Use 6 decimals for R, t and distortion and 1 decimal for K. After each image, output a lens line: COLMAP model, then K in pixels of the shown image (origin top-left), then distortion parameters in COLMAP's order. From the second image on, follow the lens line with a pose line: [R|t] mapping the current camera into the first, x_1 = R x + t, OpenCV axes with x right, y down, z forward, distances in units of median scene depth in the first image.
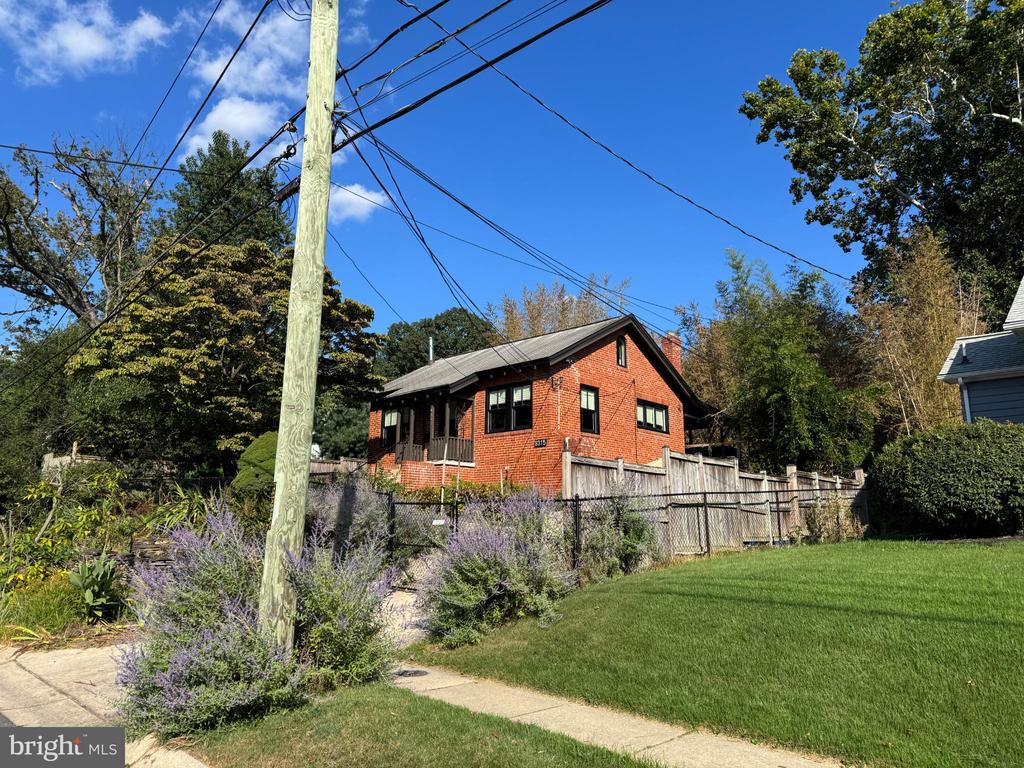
lens RADIAL K [[732.5, 0, 533.8], [0, 732.5, 386.3], [0, 0, 1]] dist [0.051381, -0.000264]
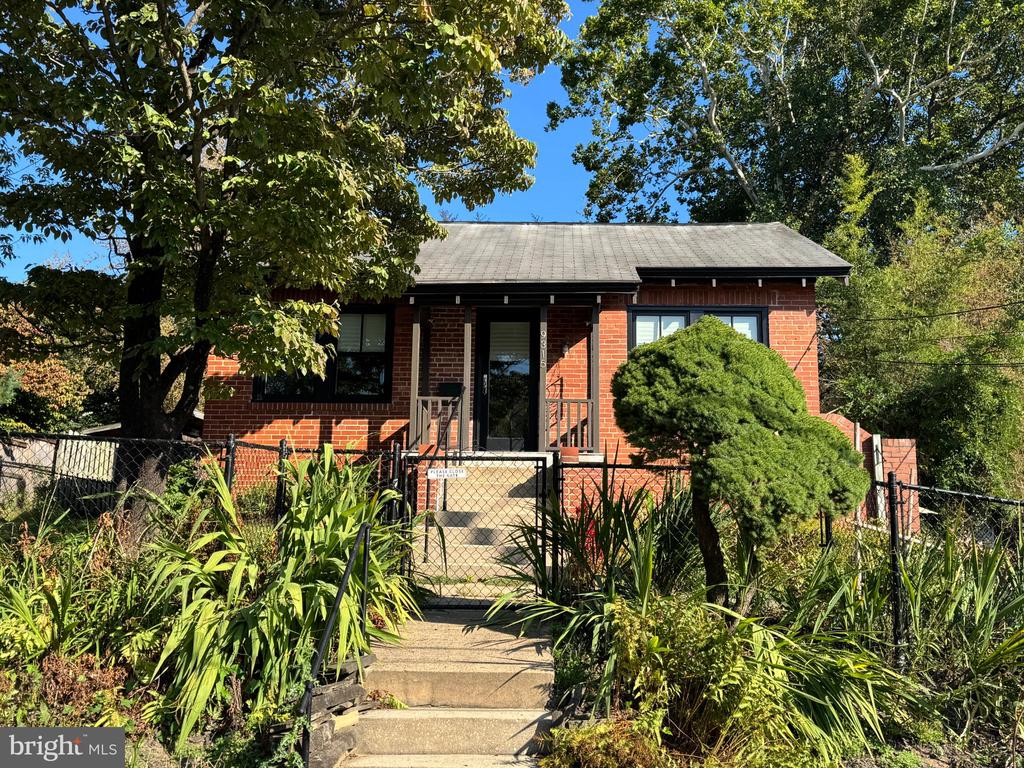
lens RADIAL K [[978.4, 0, 512.0], [0, 978.4, 384.0], [0, 0, 1]] dist [0.153064, -0.286079]
pose [[0.768966, 0.138249, 0.624162, -0.507156], [-0.142700, 0.988822, -0.043213, 0.089342], [-0.623160, -0.055838, 0.780099, 0.567677]]
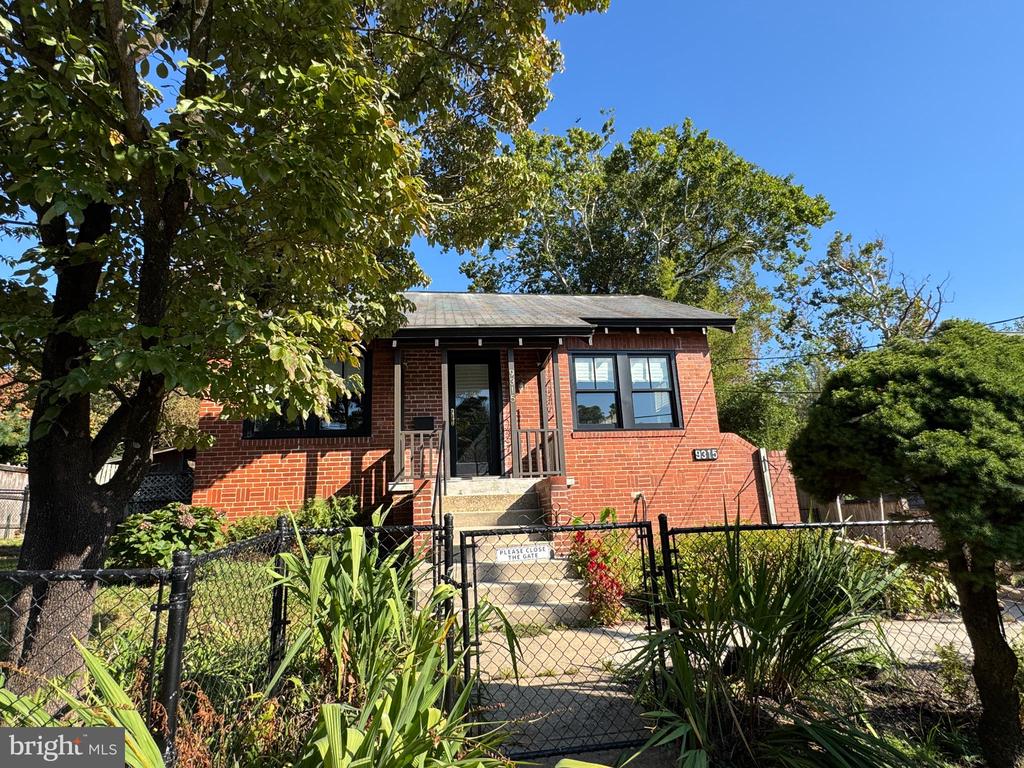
lens RADIAL K [[561.2, 0, 509.1], [0, 561.2, 379.7], [0, 0, 1]] dist [-0.009980, -0.000739]
pose [[0.648057, 0.160193, 0.744554, -0.419112], [-0.106531, 0.987084, -0.119651, 0.082896], [-0.754104, -0.001777, 0.656752, 0.759685]]
